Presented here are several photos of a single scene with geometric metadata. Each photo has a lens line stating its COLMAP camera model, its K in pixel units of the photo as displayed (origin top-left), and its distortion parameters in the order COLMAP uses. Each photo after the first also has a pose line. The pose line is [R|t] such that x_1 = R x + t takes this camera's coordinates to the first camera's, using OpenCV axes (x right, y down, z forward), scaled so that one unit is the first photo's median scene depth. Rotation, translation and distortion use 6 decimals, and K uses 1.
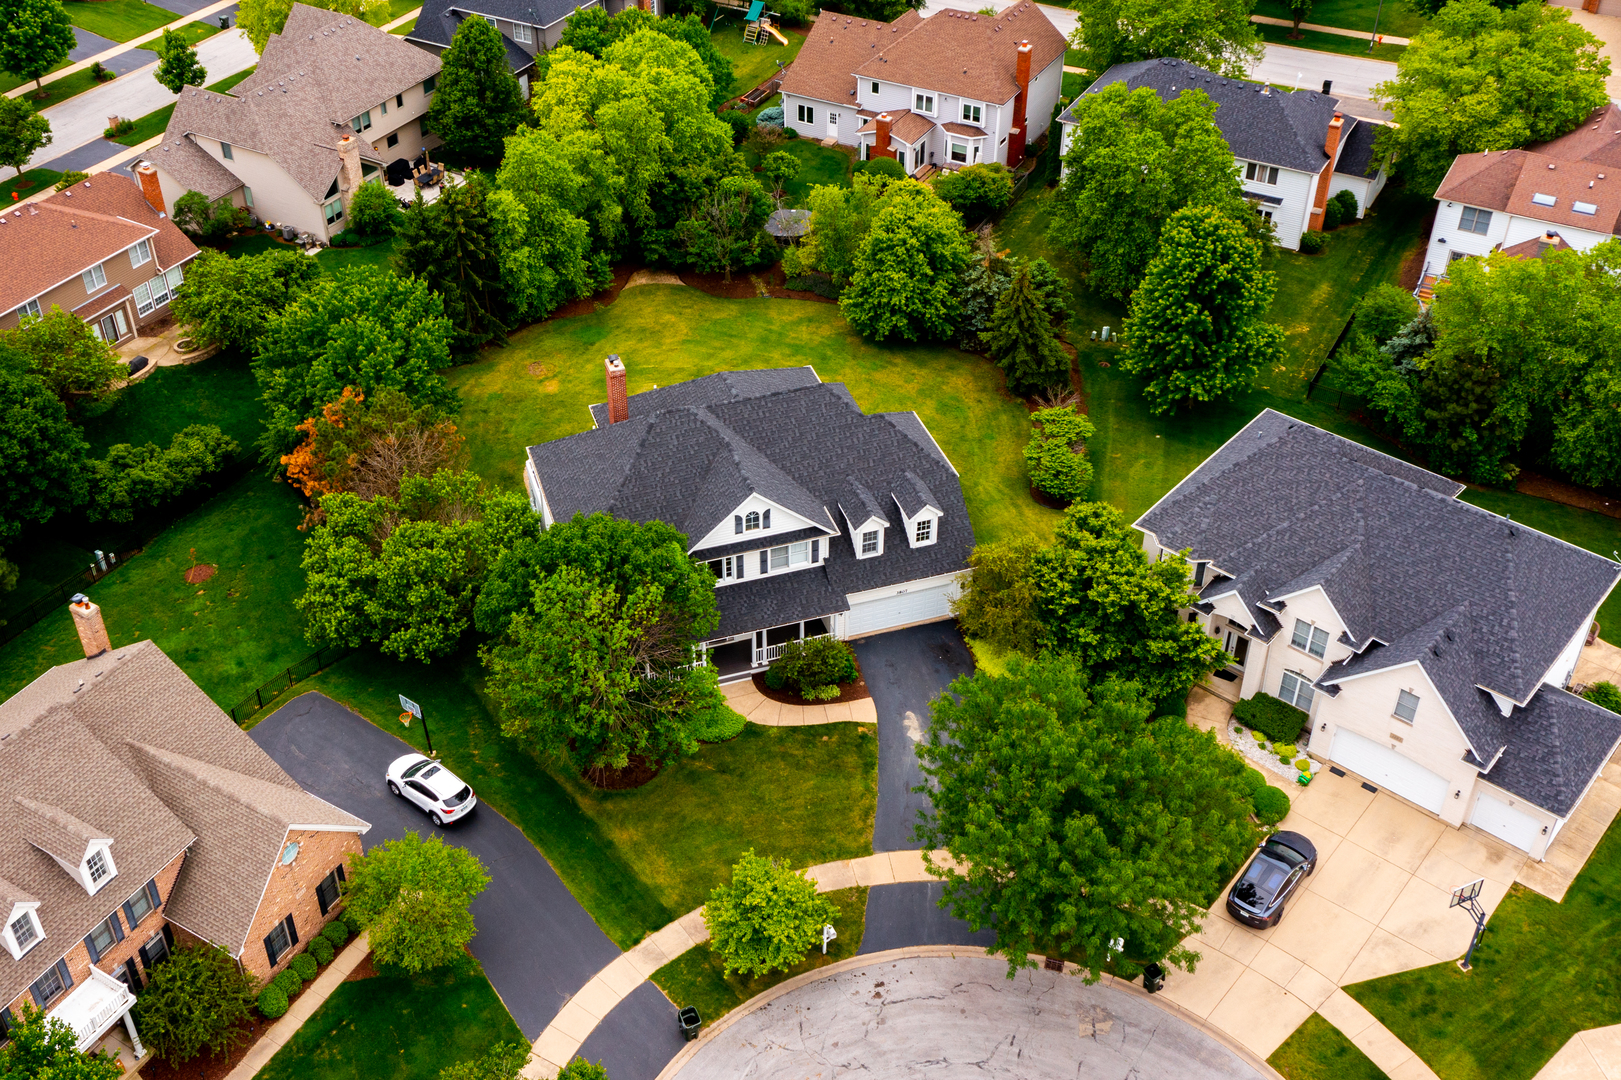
lens RADIAL K [[1363.2, 0, 810.5], [0, 1363.2, 540.0], [0, 0, 1]] dist [-0.003117, 0.001737]
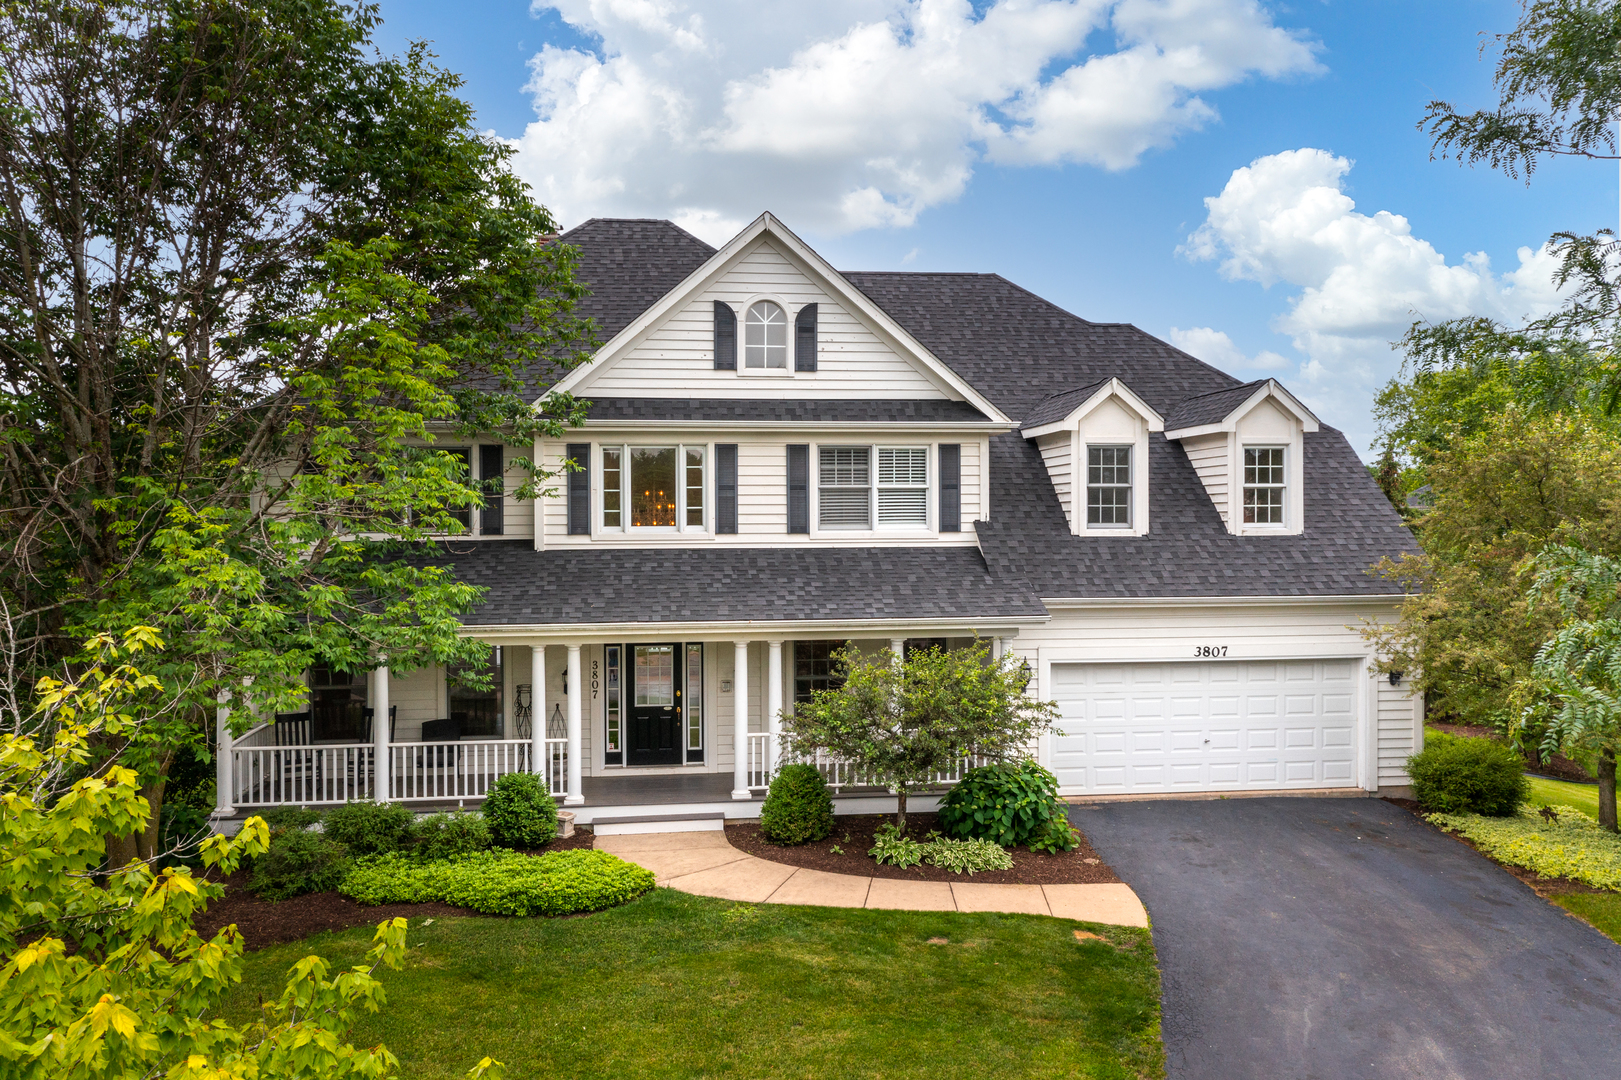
lens RADIAL K [[1363.2, 0, 810.5], [0, 1363.2, 540.0], [0, 0, 1]] dist [-0.003117, 0.001737]
pose [[0.983618, -0.003509, -0.180234, 0.031625], [-0.099763, 0.822152, -0.560459, 0.220009], [0.150146, 0.569258, 0.808333, 0.721265]]
